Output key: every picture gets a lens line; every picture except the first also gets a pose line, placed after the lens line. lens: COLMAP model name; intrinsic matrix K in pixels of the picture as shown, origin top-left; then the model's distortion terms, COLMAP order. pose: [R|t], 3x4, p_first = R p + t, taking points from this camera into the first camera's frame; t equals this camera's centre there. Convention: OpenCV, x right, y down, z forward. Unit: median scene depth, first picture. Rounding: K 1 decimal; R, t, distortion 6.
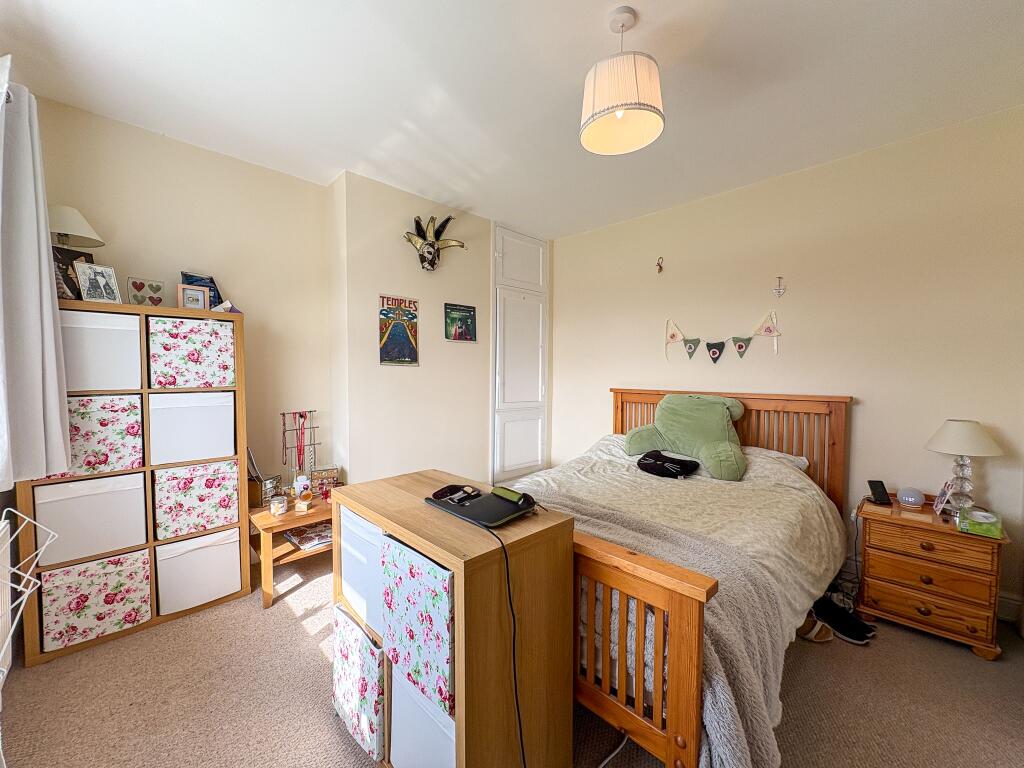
lens RADIAL K [[406.2, 0, 512.8], [0, 406.2, 384.4], [0, 0, 1]] dist [-0.000326, -0.000195]
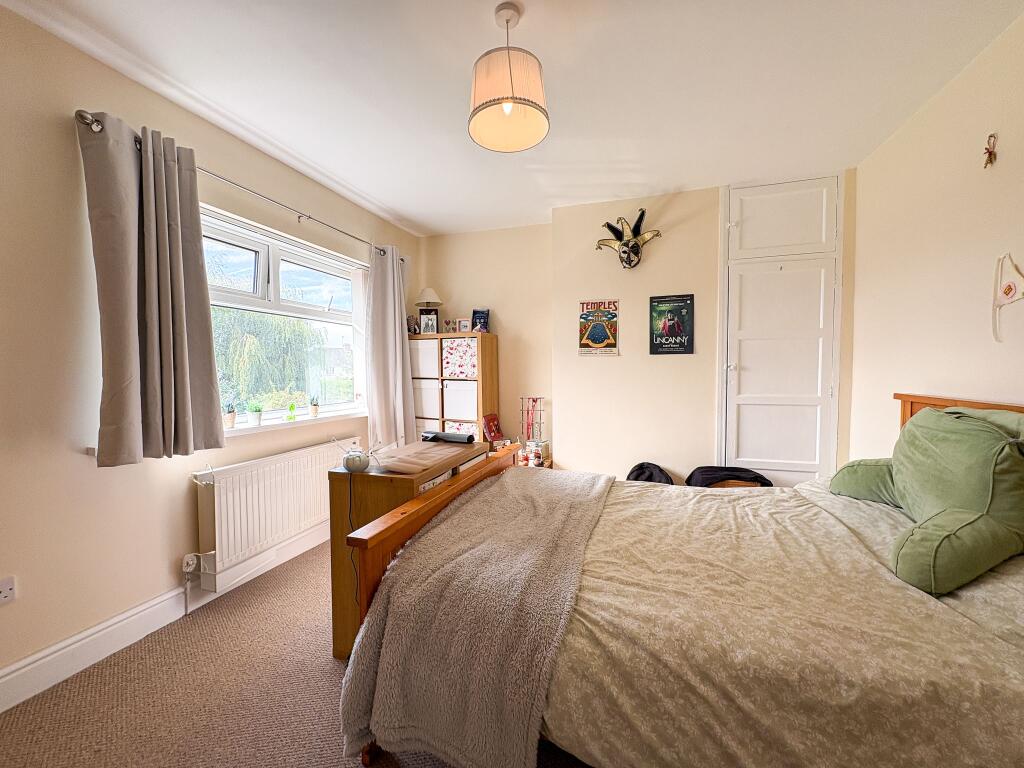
lens RADIAL K [[406.2, 0, 512.8], [0, 406.2, 384.4], [0, 0, 1]] dist [-0.000326, -0.000195]
pose [[0.465463, 0.029124, -0.884588, 0.582999], [-0.022194, 0.999528, 0.021230, -0.004009], [0.884789, 0.009751, 0.465889, 0.270195]]
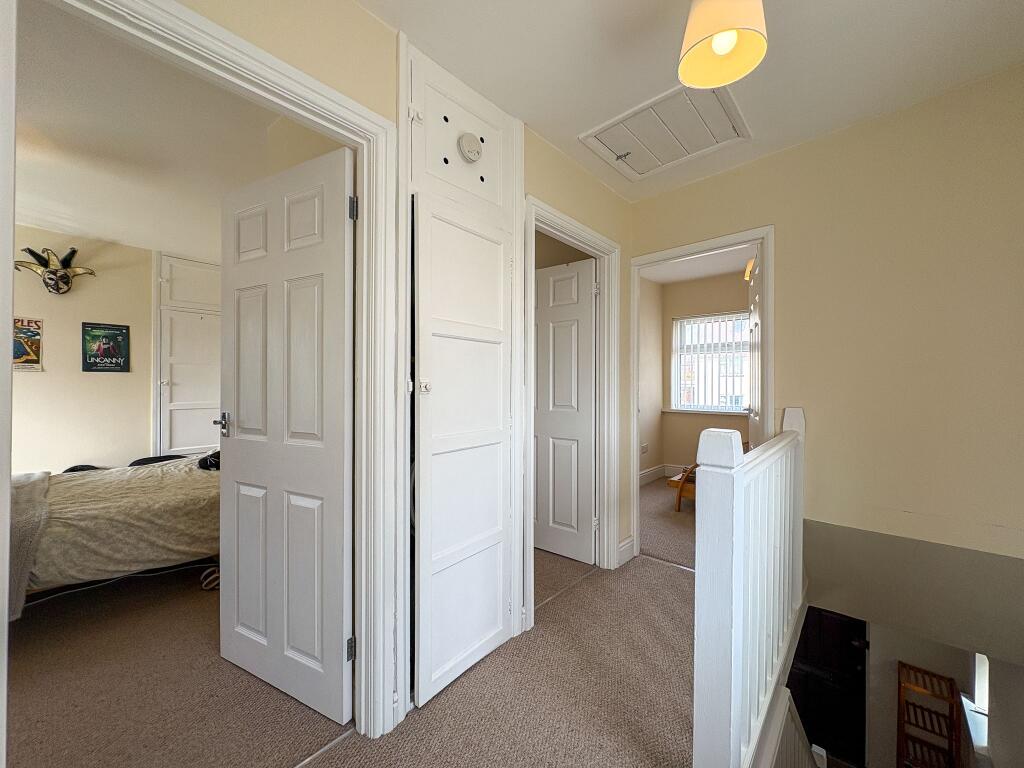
lens RADIAL K [[406.2, 0, 512.8], [0, 406.2, 384.4], [0, 0, 1]] dist [-0.000326, -0.000195]
pose [[0.995917, 0.001266, 0.090265, 0.988694], [0.001628, 0.999487, -0.031989, 0.012750], [-0.090259, 0.032005, 0.995404, -0.250462]]
